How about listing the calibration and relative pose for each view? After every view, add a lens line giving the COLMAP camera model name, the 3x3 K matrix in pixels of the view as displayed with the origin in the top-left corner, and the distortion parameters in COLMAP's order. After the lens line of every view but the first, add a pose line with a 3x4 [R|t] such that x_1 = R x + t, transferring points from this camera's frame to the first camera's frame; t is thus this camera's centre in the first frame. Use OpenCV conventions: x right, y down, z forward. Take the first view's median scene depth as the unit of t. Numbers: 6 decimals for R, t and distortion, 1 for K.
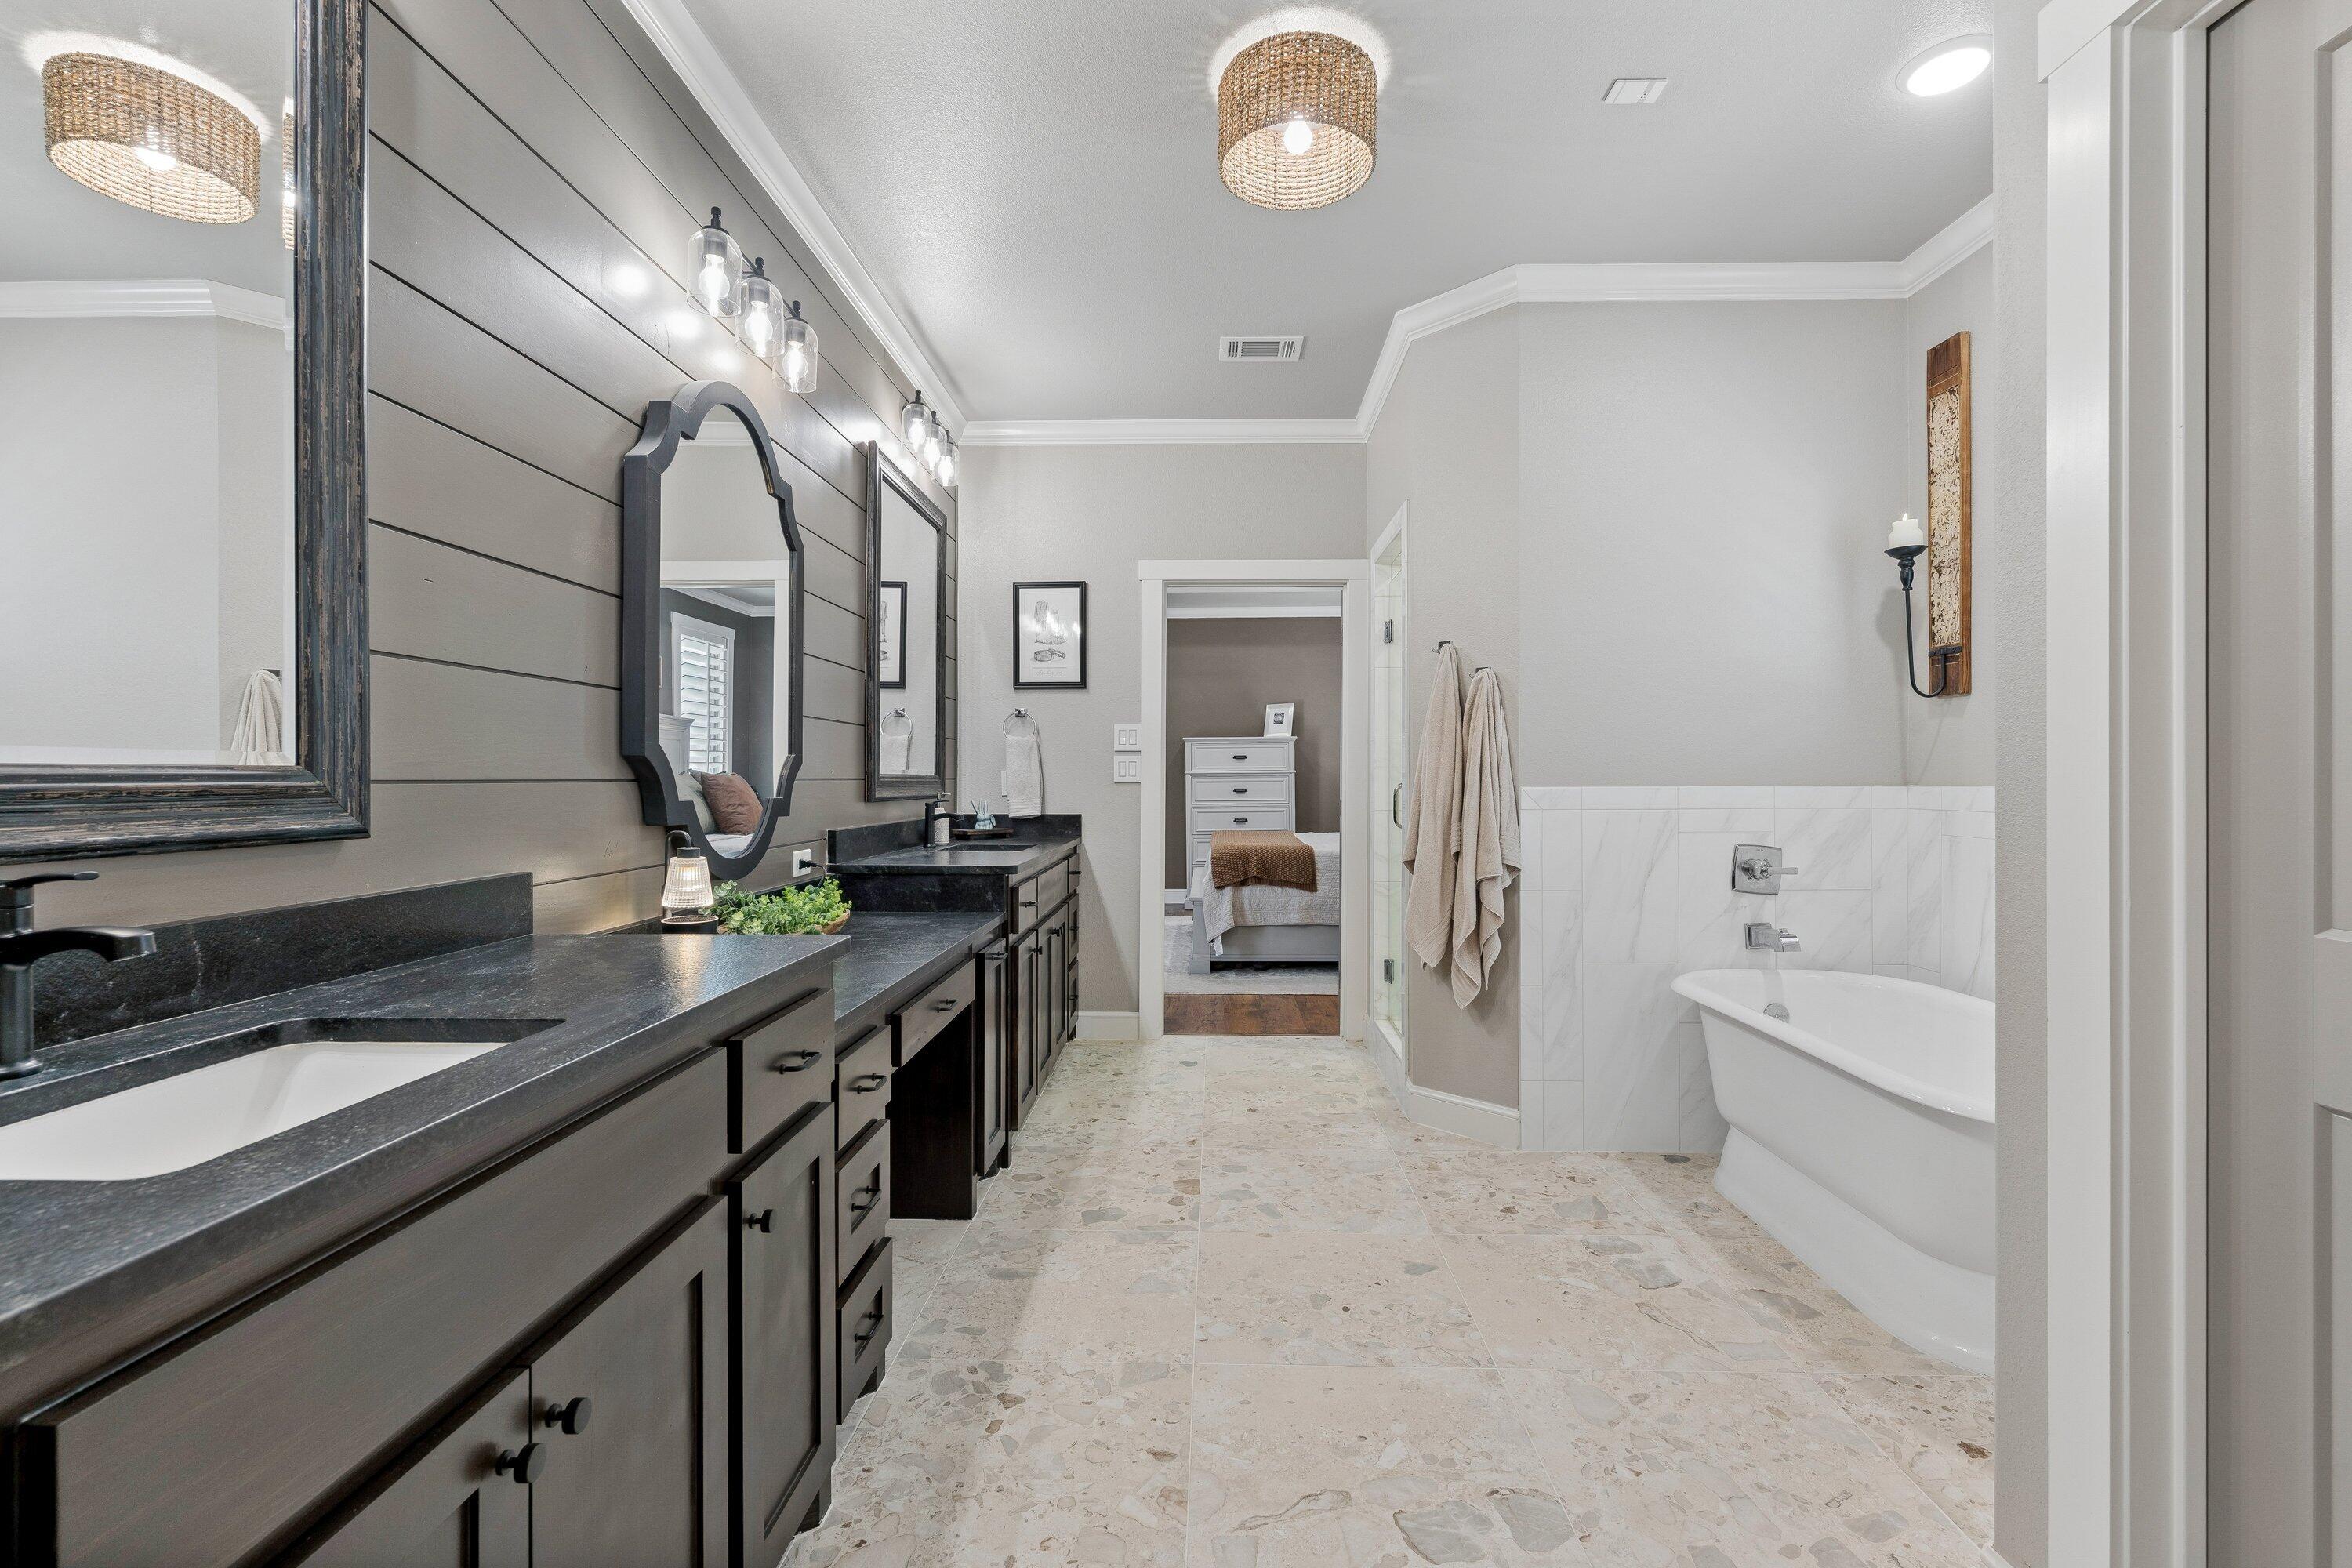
lens RADIAL K [[1029.1, 0, 1181.6], [0, 1029.1, 752.4], [0, 0, 1]] dist [0.000302, 0.000091]
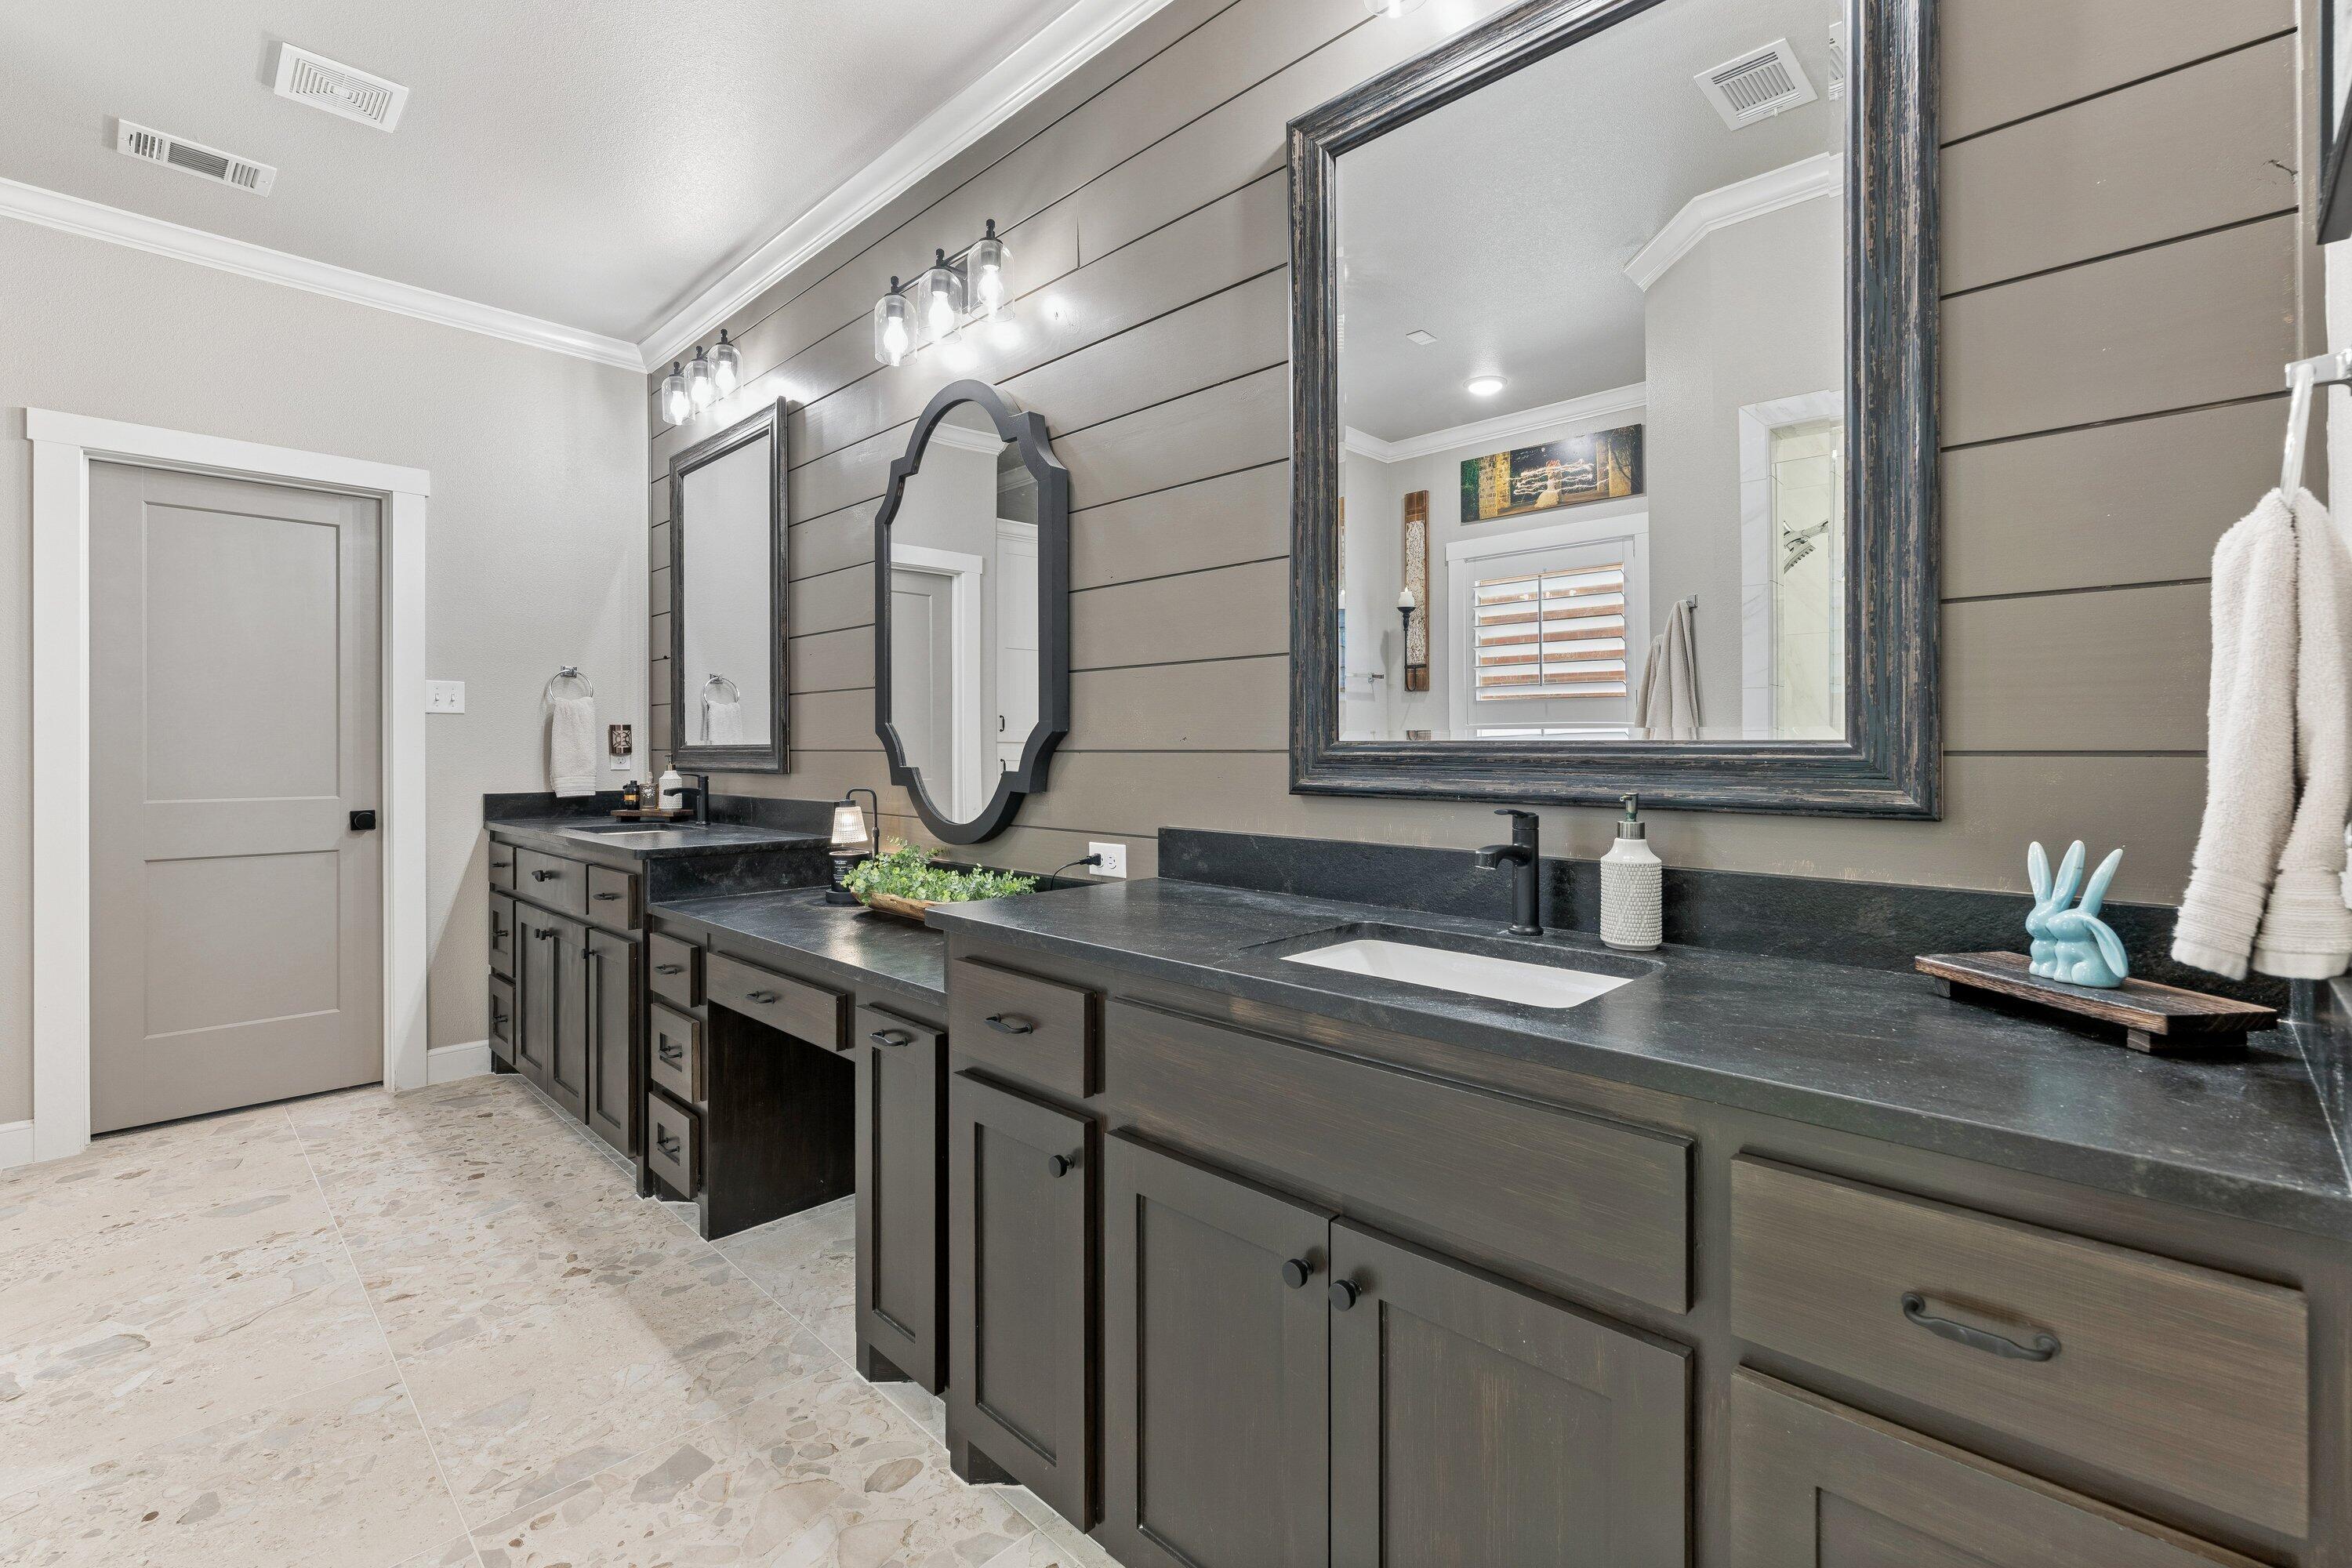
lens RADIAL K [[1029.1, 0, 1181.6], [0, 1029.1, 752.4], [0, 0, 1]] dist [0.000302, 0.000091]
pose [[-0.675399, 0.002567, -0.737448, 0.149127], [0.017817, 0.999759, -0.012838, 0.036545], [0.737237, -0.021810, -0.675282, 1.475540]]
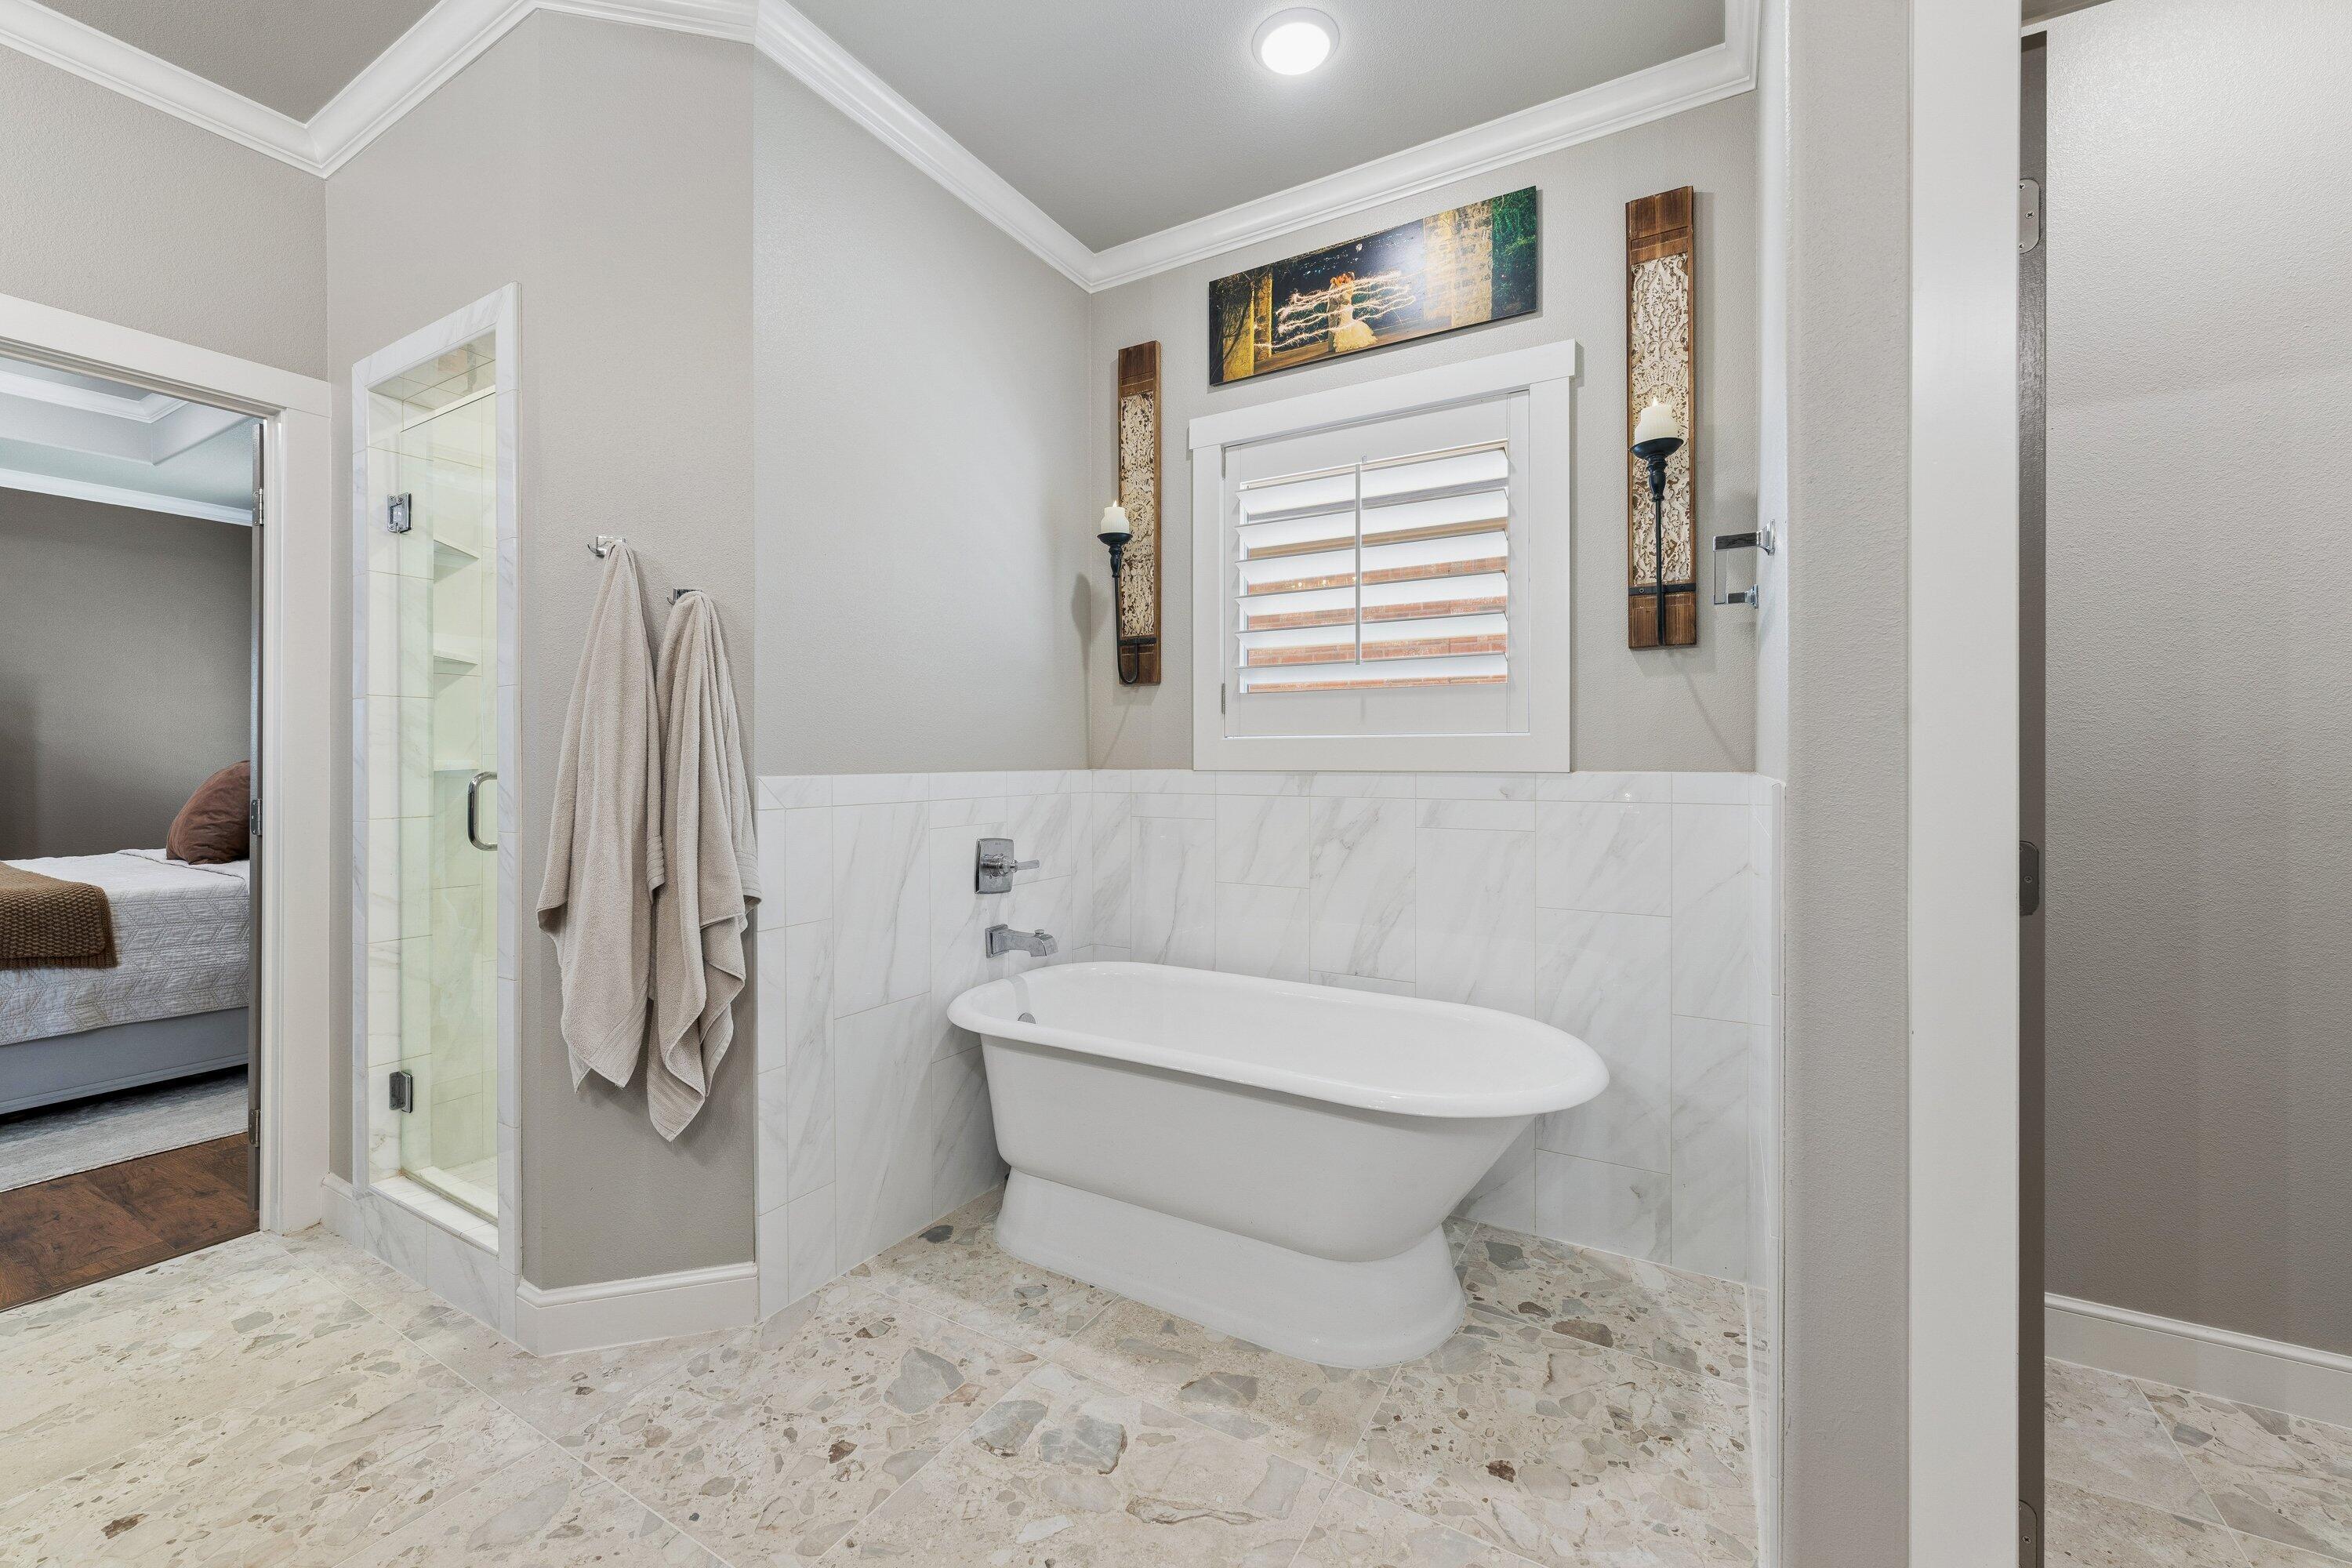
lens RADIAL K [[938.7, 0, 1180.1], [0, 938.7, 759.8], [0, 0, 1]] dist [-0.001125, 0.000051]
pose [[0.480048, 0.000969, 0.877242, -0.077419], [-0.020712, 0.999733, 0.010230, 0.011822], [-0.876998, -0.023080, 0.479940, 0.503470]]
